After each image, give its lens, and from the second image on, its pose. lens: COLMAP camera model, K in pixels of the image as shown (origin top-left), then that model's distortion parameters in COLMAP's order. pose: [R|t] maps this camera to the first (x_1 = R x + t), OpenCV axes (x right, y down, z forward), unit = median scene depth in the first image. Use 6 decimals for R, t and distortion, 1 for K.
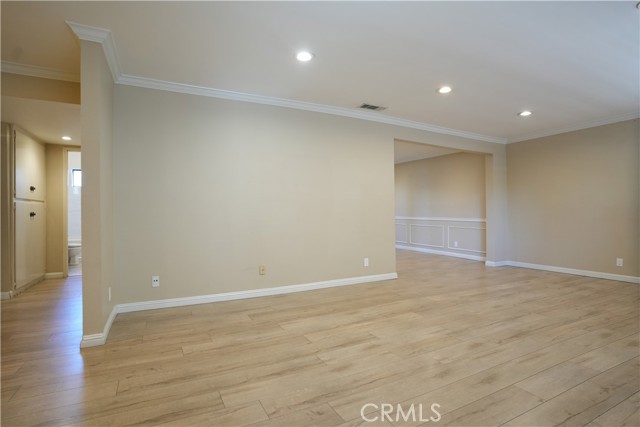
lens RADIAL K [[310.4, 0, 314.8], [0, 310.4, 215.6], [0, 0, 1]] dist [-0.016992, 0.003624]
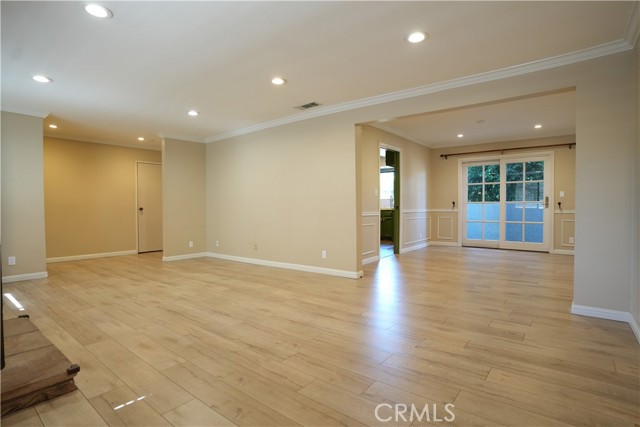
lens RADIAL K [[310.4, 0, 318.9], [0, 310.4, 210.6], [0, 0, 1]] dist [-0.016992, 0.003624]
pose [[0.429238, 0.011612, -0.903117, 1.706595], [0.001458, 0.999907, 0.013549, -0.015417], [0.903190, -0.007133, 0.429181, 0.861674]]
